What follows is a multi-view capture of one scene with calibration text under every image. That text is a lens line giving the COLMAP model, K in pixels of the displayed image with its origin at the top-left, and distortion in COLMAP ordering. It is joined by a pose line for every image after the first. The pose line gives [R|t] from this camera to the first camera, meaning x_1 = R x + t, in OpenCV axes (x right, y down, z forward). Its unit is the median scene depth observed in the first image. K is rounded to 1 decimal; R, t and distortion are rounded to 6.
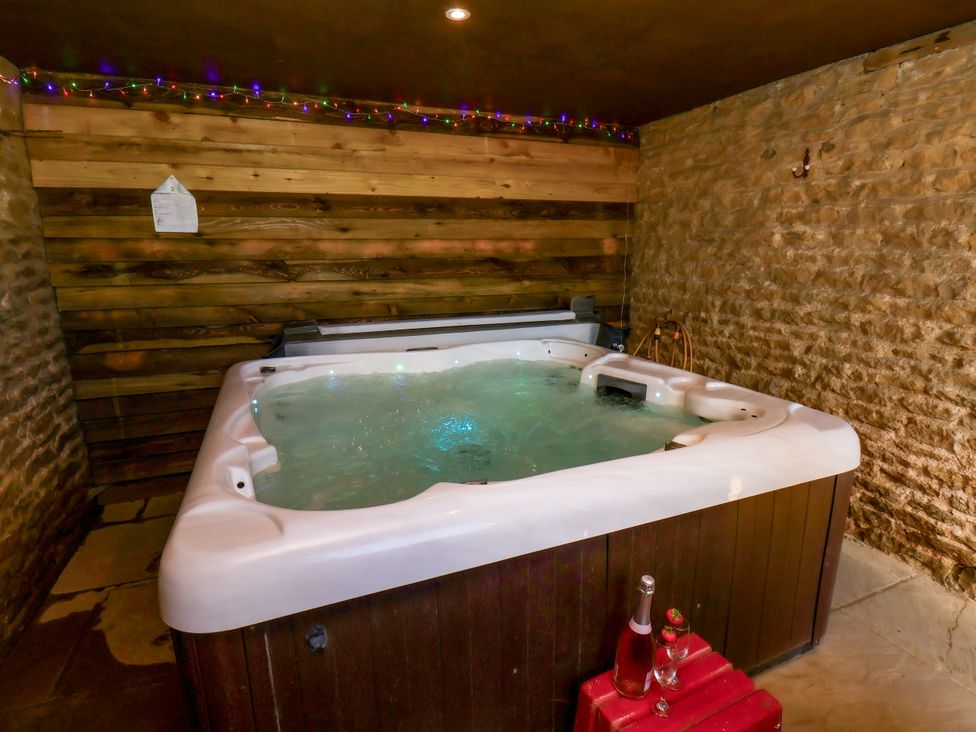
lens RADIAL K [[516.1, 0, 487.1], [0, 516.1, 375.2], [0, 0, 1]] dist [0.001303, -0.015457]
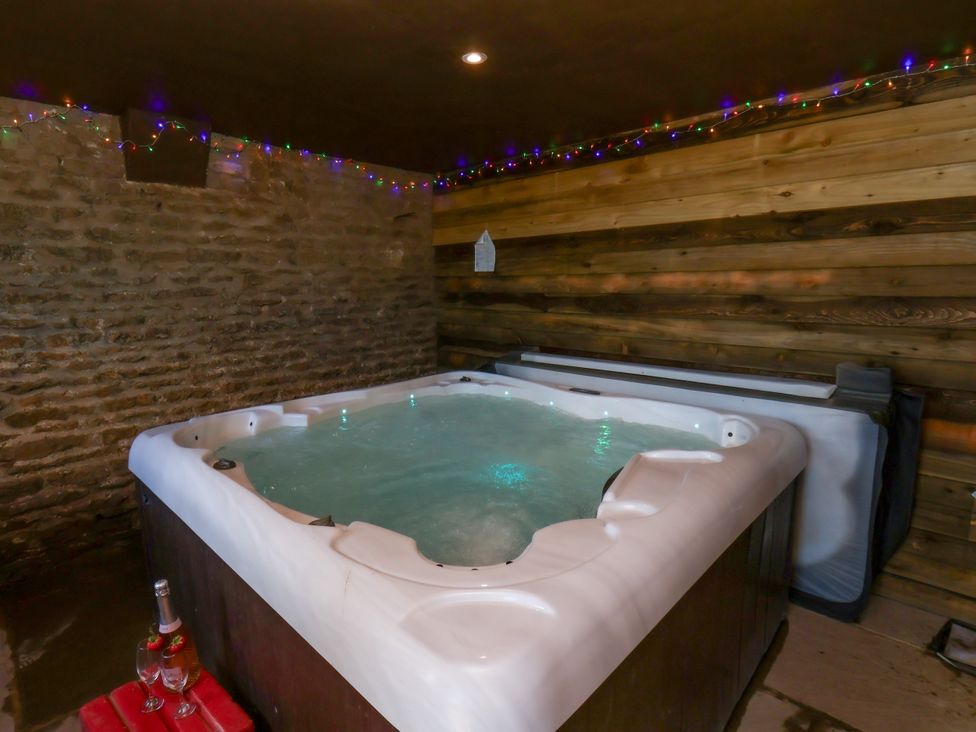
lens RADIAL K [[516.1, 0, 487.1], [0, 516.1, 375.2], [0, 0, 1]] dist [0.001303, -0.015457]
pose [[0.394486, 0.164400, -0.904076, 0.623866], [-0.205750, 0.974688, 0.087463, -0.120484], [0.895571, 0.151511, 0.418326, 0.437103]]
